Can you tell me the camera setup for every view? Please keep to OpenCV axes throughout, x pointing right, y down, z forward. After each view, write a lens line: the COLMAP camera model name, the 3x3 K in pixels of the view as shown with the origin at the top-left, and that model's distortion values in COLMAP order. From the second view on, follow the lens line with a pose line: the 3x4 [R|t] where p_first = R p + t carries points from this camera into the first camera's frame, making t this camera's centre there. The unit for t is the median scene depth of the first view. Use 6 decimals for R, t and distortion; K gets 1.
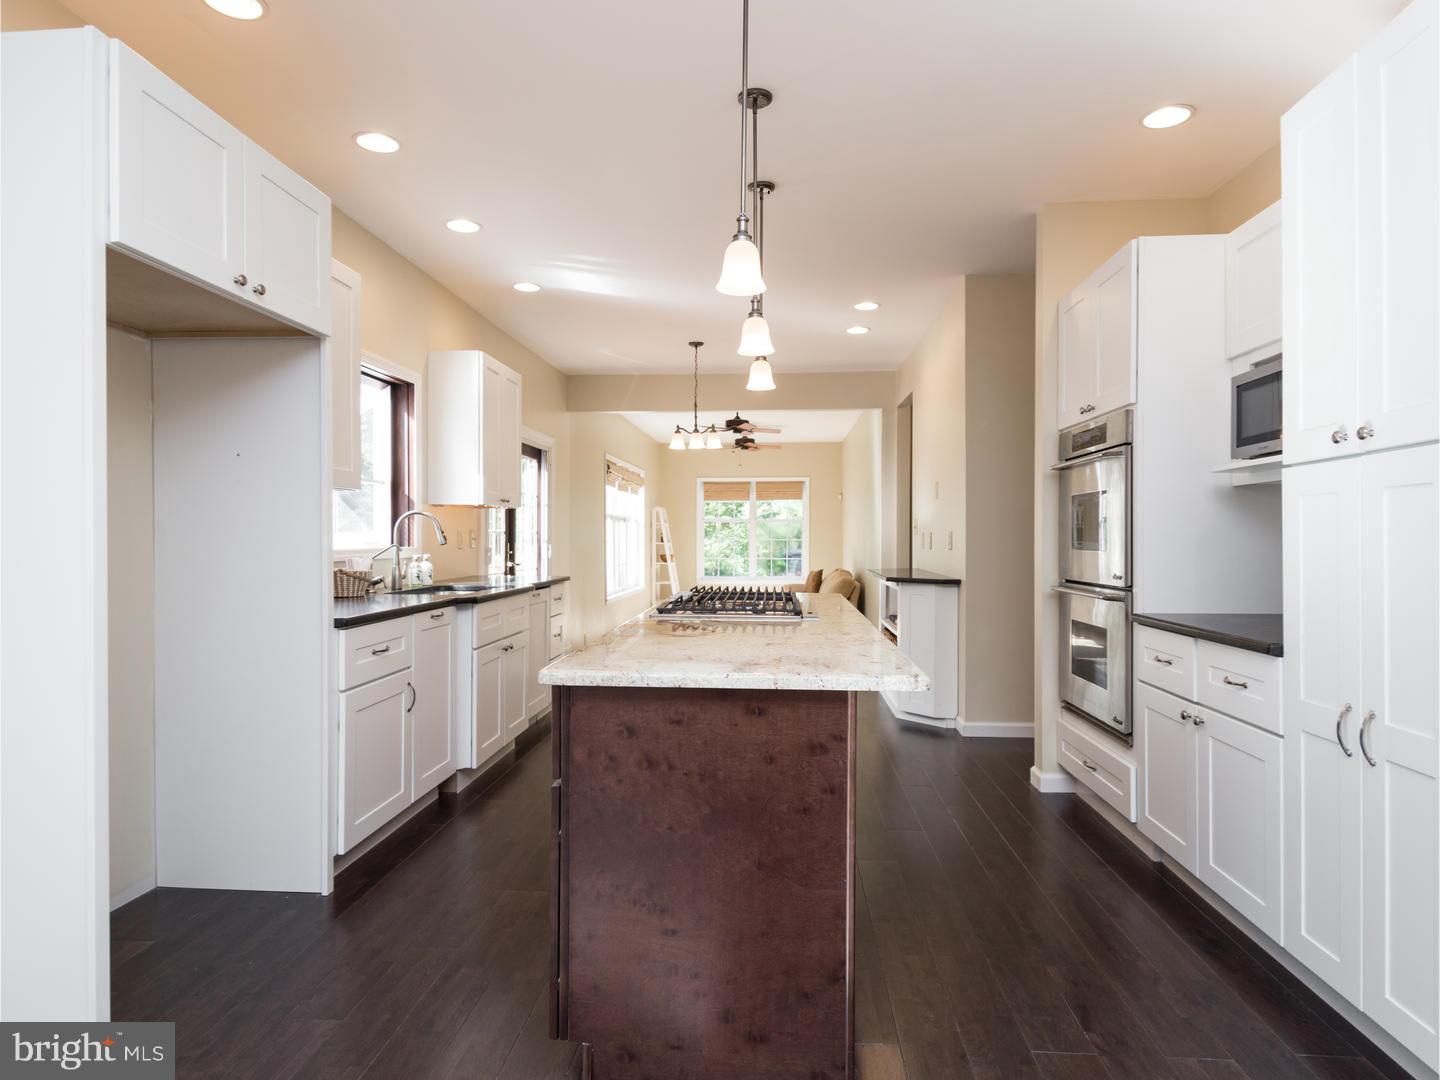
lens RADIAL K [[811.6, 0, 720.6], [0, 811.6, 537.5], [0, 0, 1]] dist [-0.000408, -0.000013]
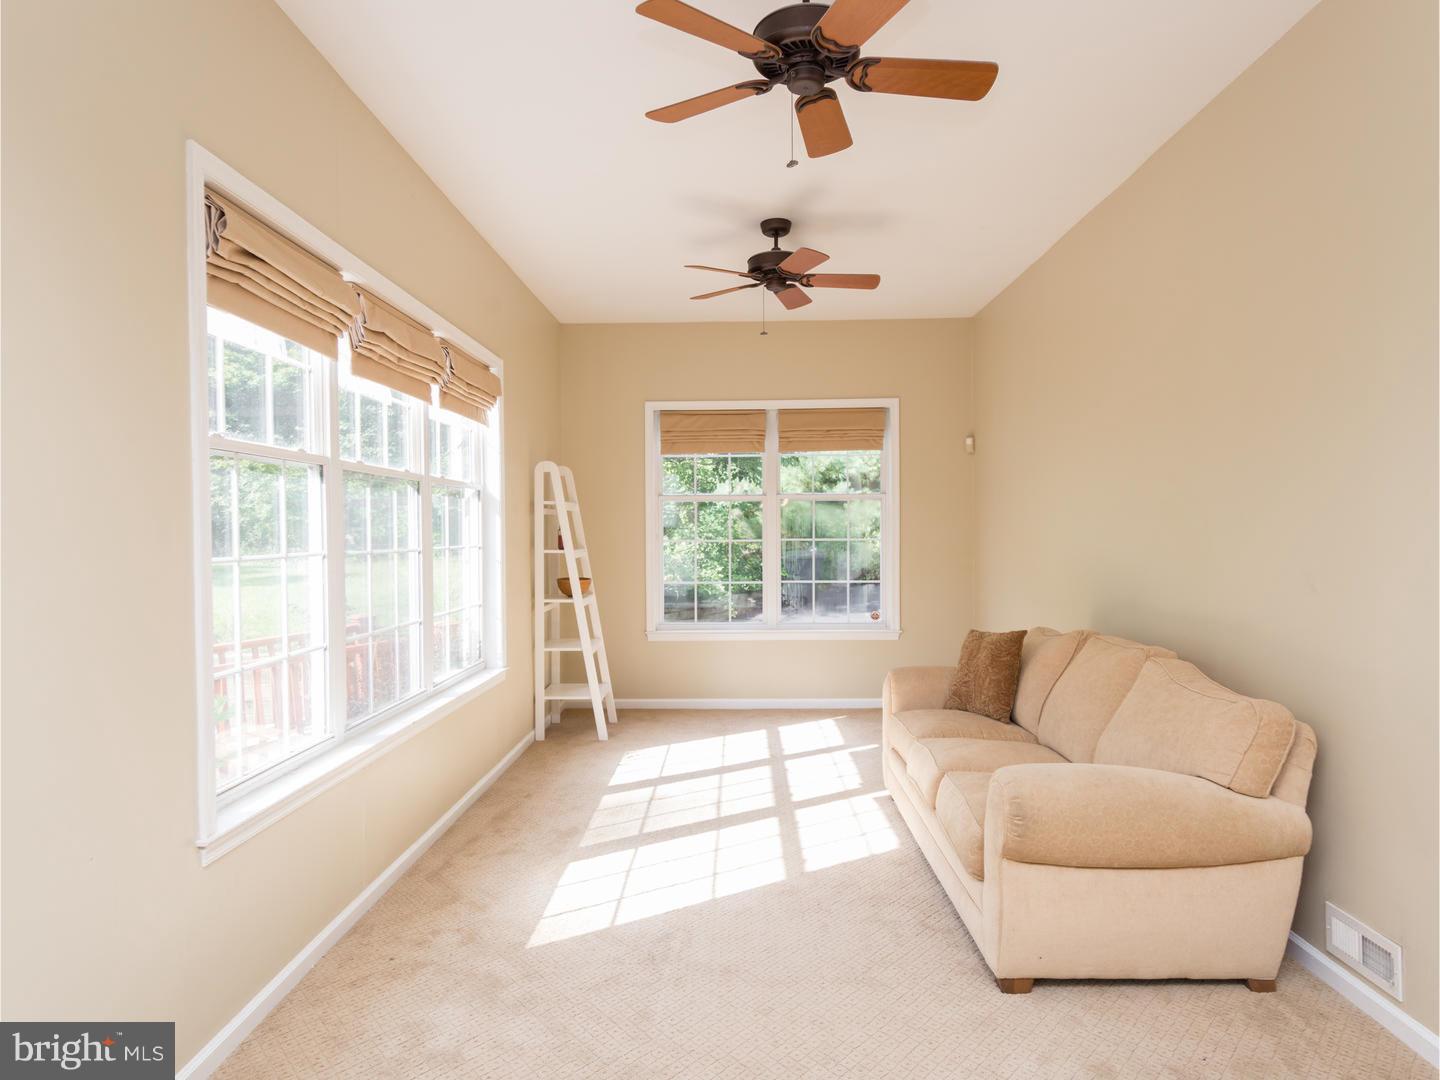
lens RADIAL K [[811.6, 0, 719.3], [0, 811.6, 540.5], [0, 0, 1]] dist [-0.000408, -0.000013]
pose [[0.998556, -0.005071, 0.053480, -0.013029], [0.004550, 0.999941, 0.009859, -0.001671], [-0.053527, -0.009601, 0.998520, 0.563703]]
